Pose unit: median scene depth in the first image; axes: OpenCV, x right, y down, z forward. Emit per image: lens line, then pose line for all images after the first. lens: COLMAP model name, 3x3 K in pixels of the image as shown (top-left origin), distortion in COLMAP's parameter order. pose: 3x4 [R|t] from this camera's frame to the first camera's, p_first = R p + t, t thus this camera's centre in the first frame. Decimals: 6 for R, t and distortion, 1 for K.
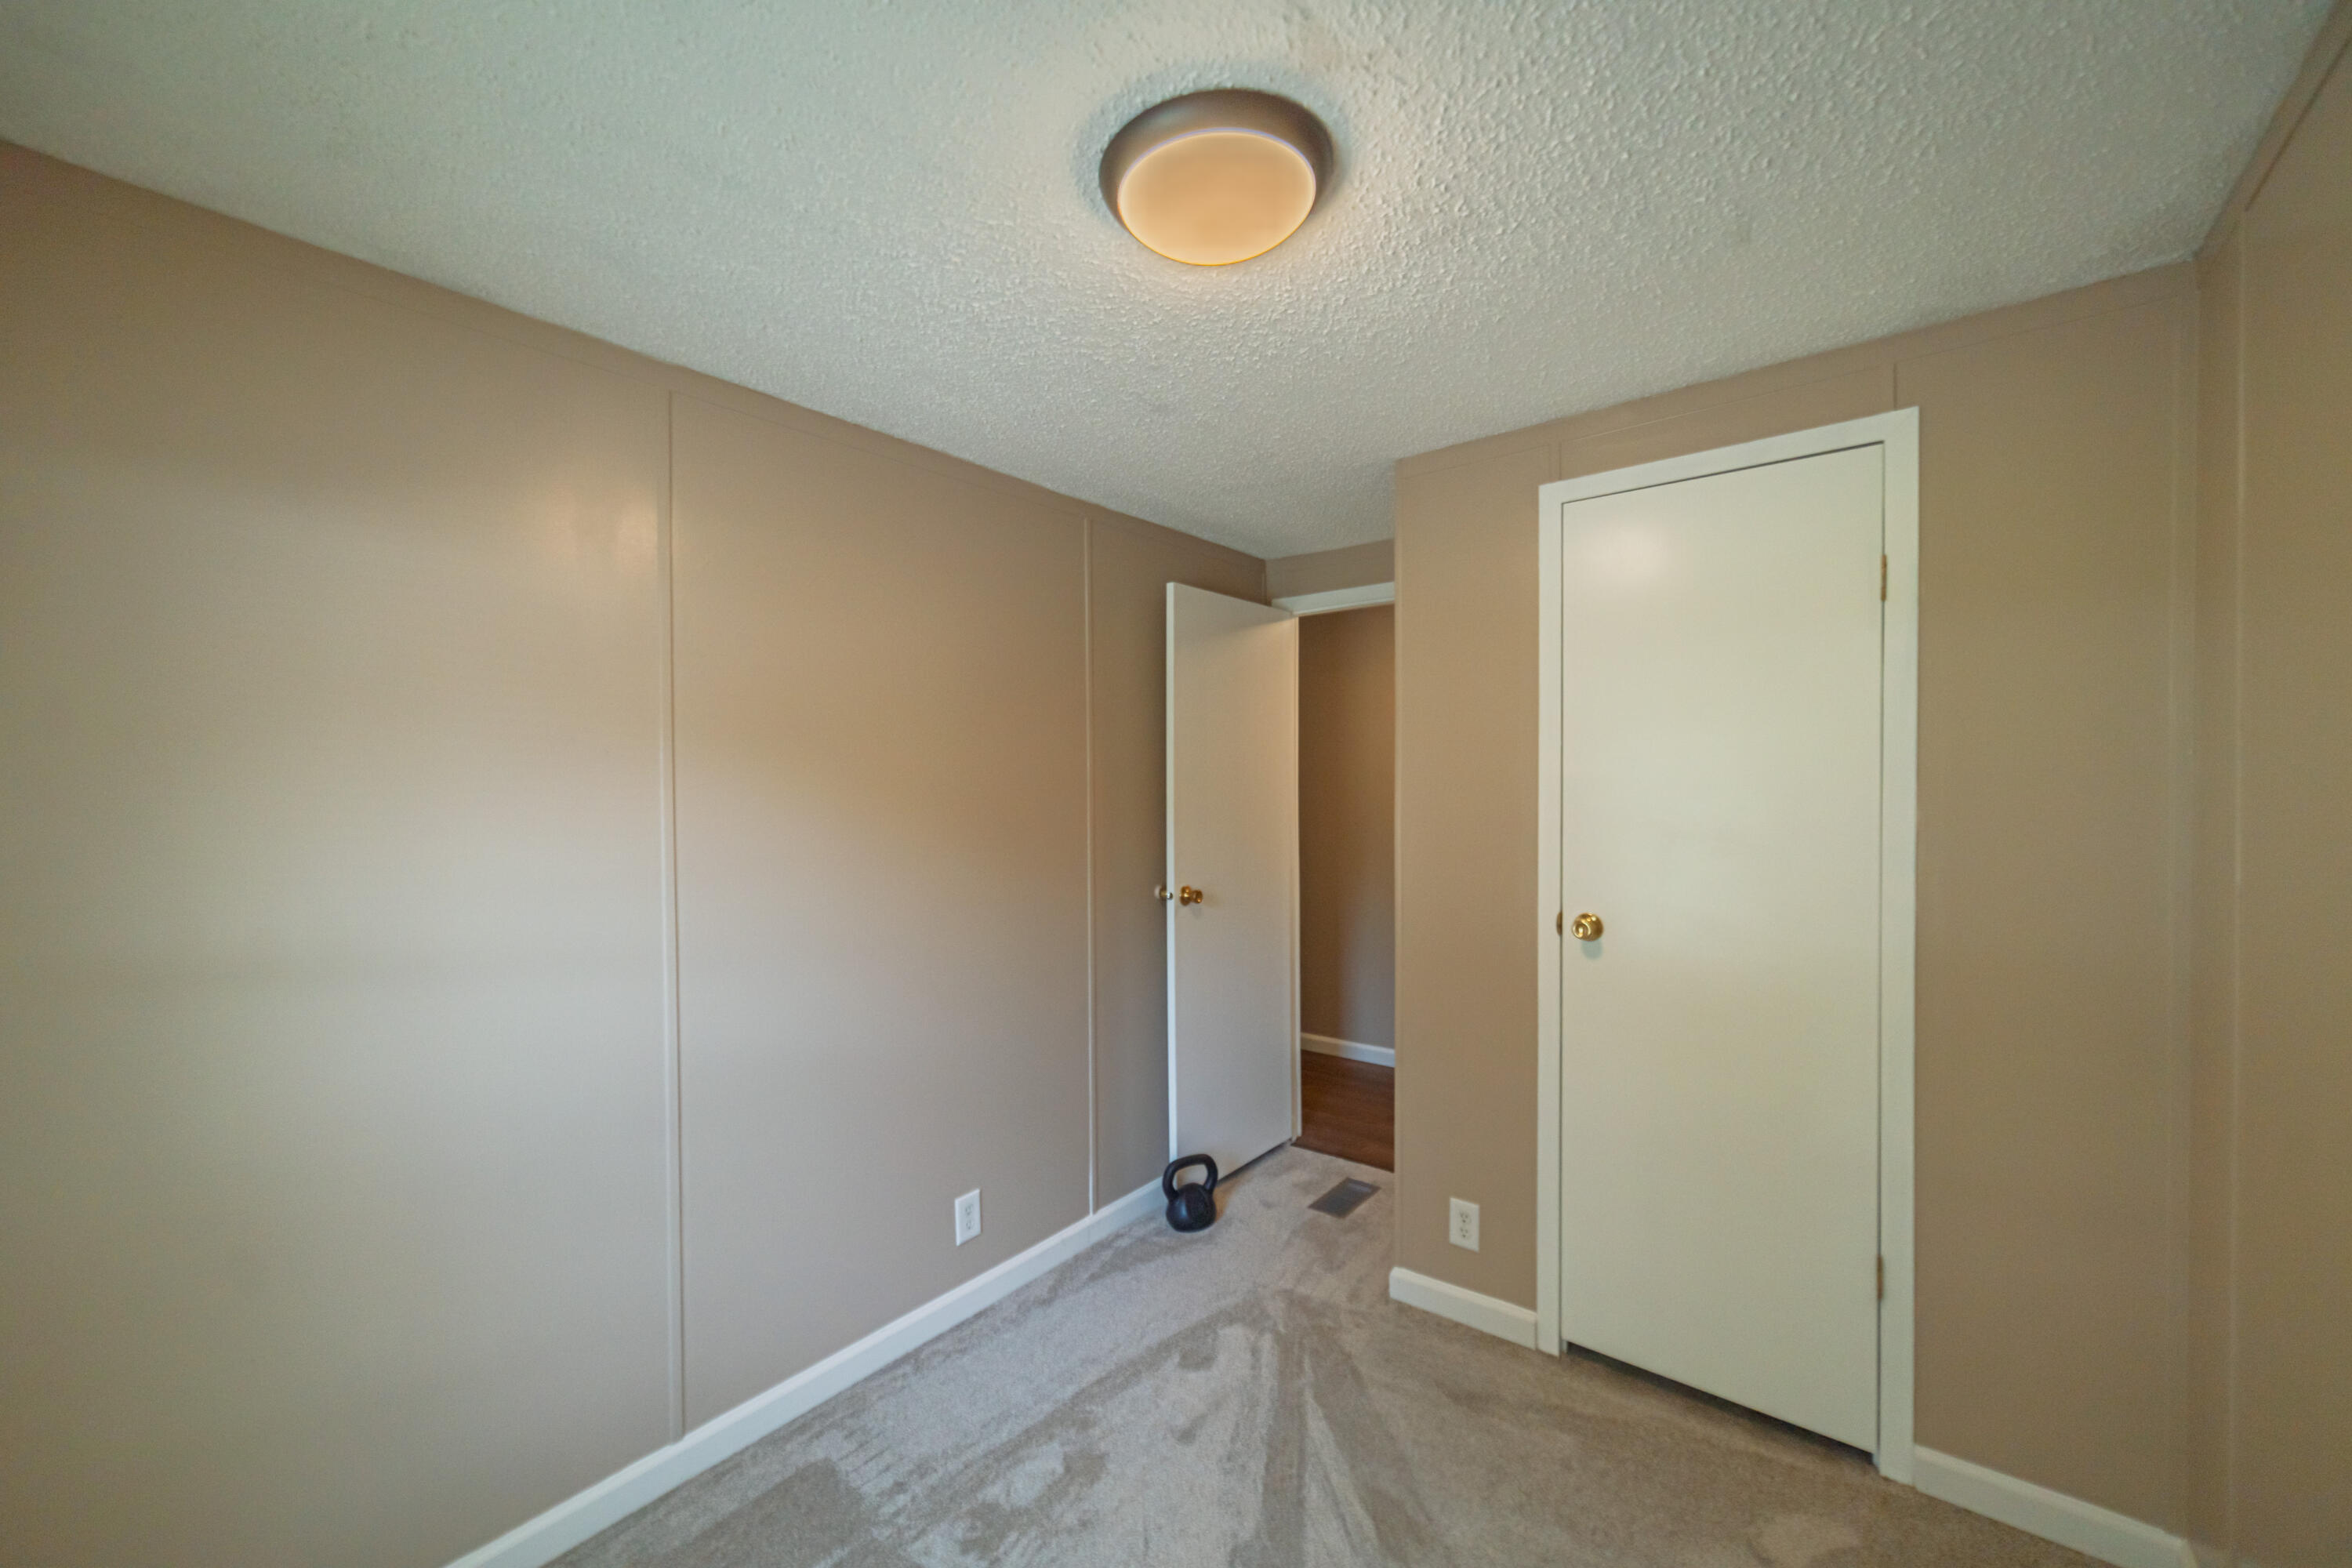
lens RADIAL K [[908.9, 0, 1172.4], [0, 908.9, 797.0], [0, 0, 1]] dist [-0.003158, 0.002073]
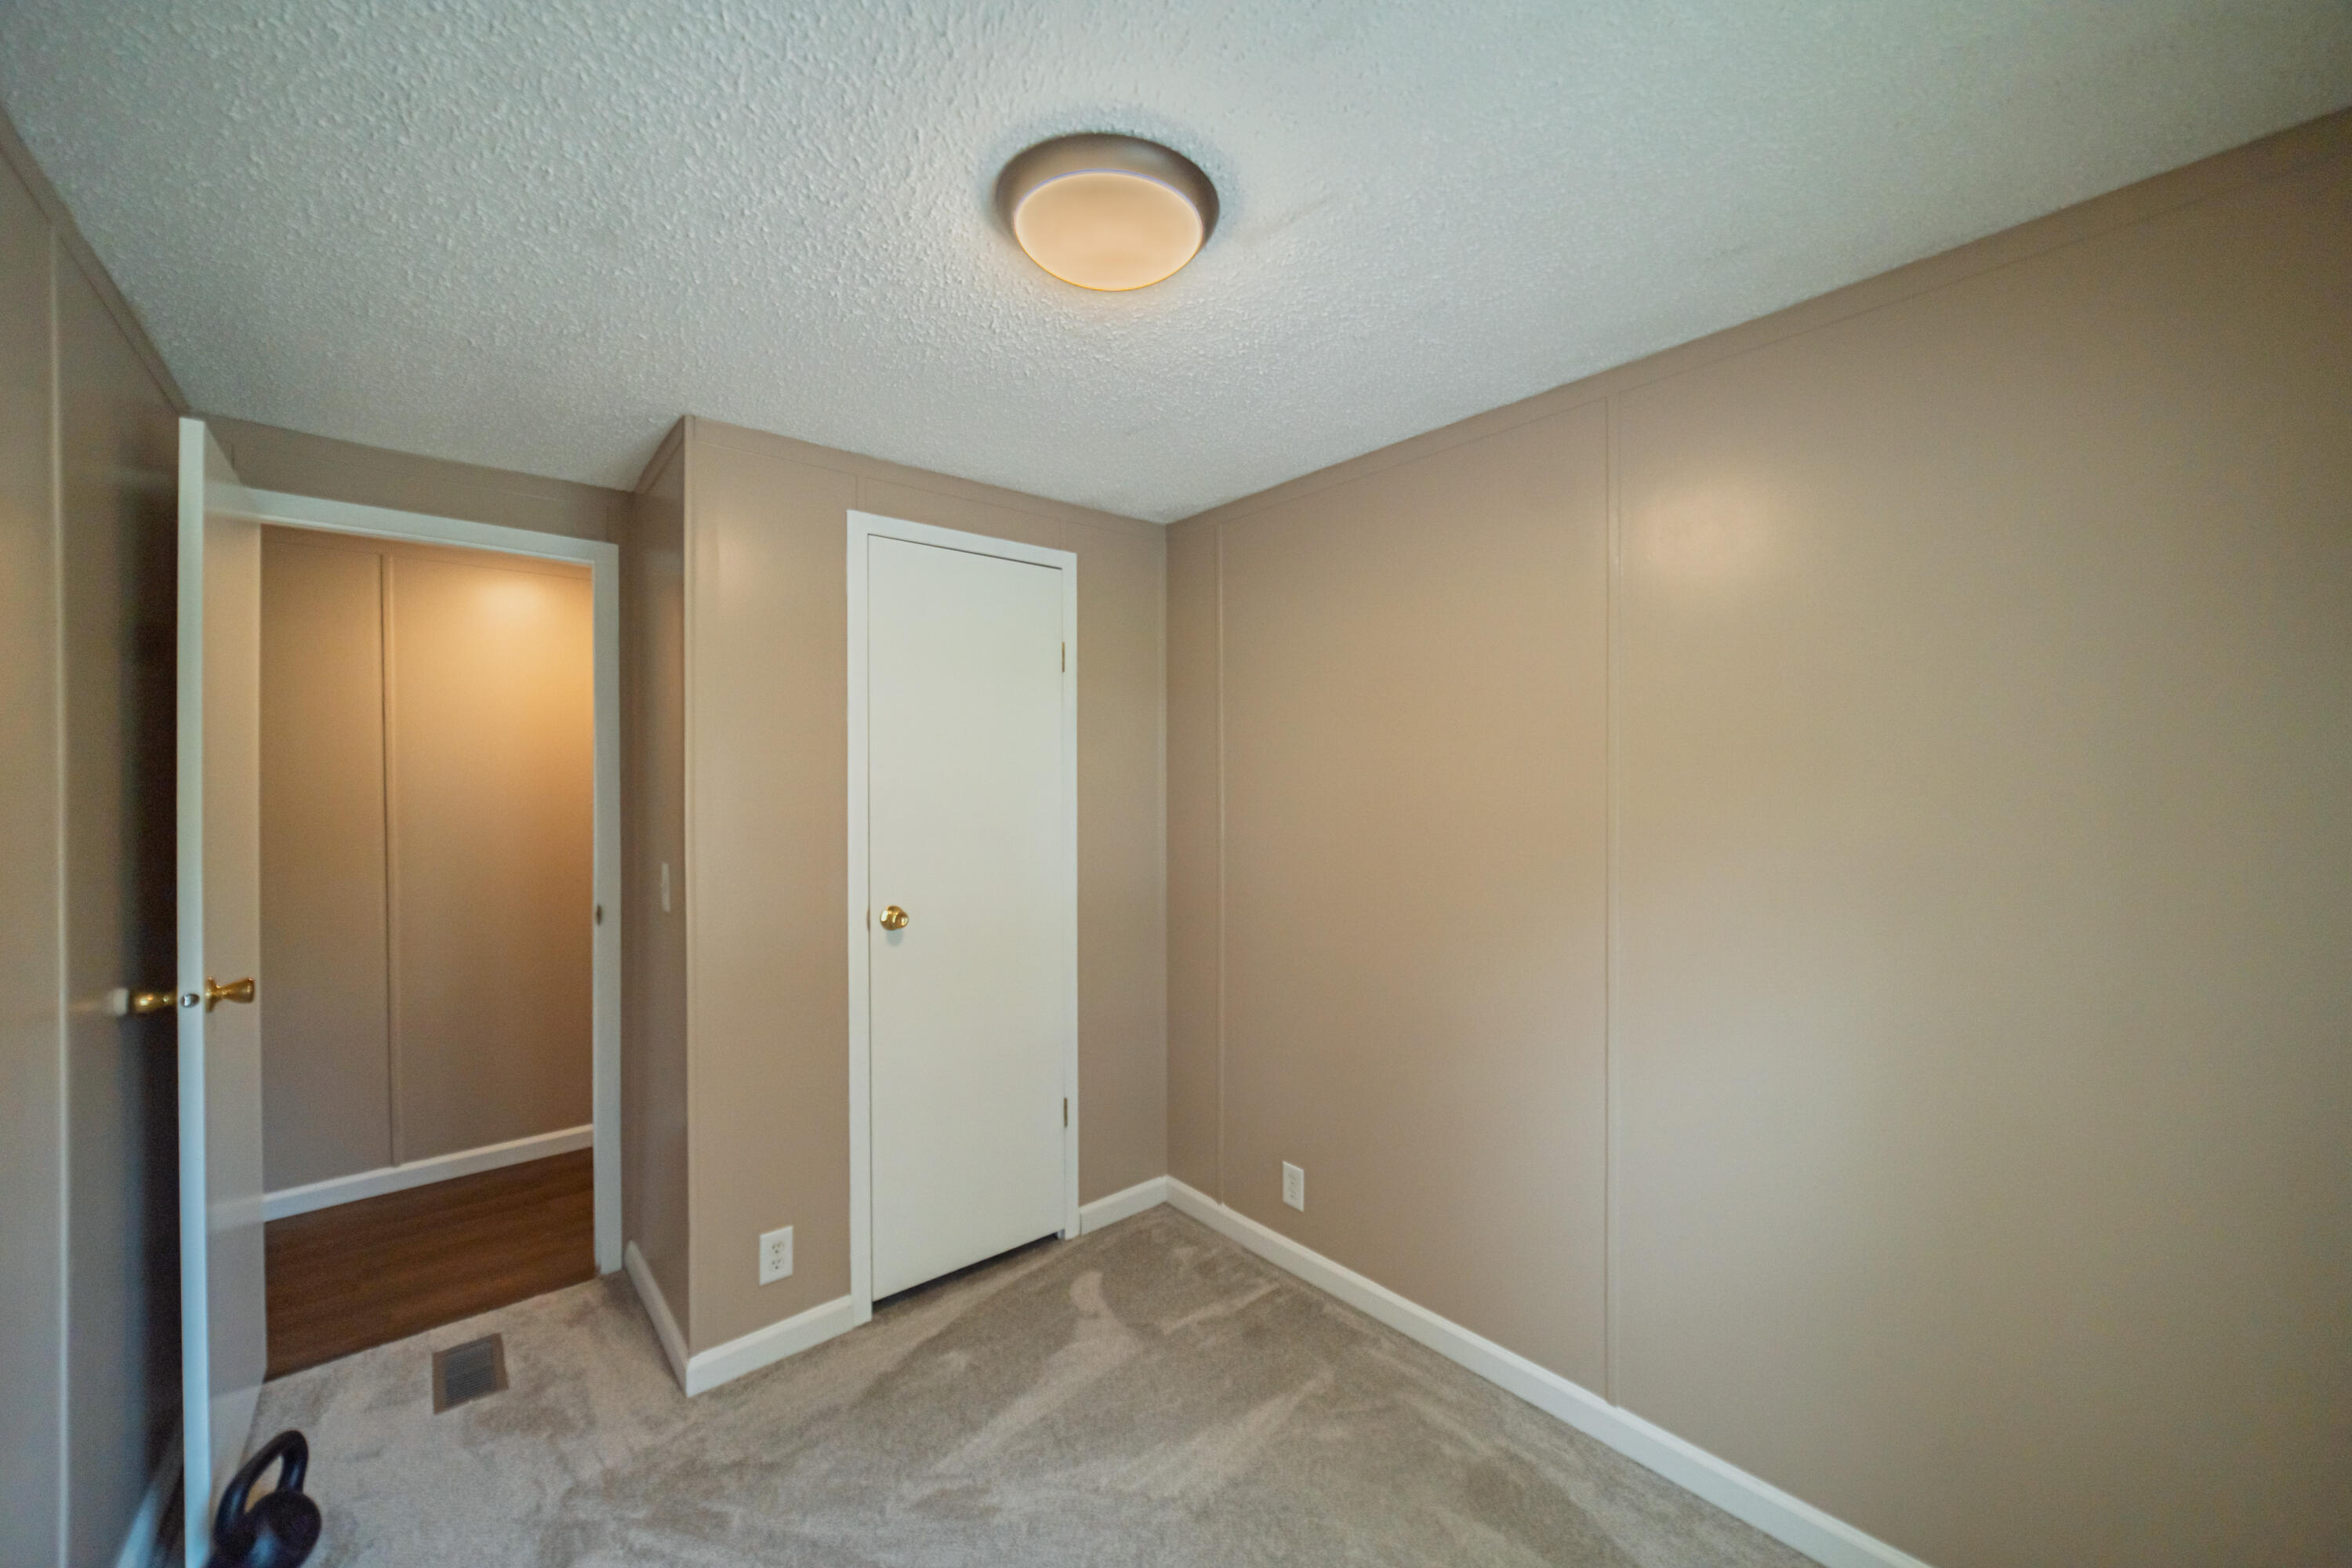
lens RADIAL K [[908.9, 0, 1175.4], [0, 908.9, 797.5], [0, 0, 1]] dist [-0.003158, 0.002073]
pose [[0.175954, -0.008182, 0.984364, -0.561431], [0.019439, 0.999799, 0.004836, -0.004813], [-0.984206, 0.018284, 0.176078, 0.432124]]
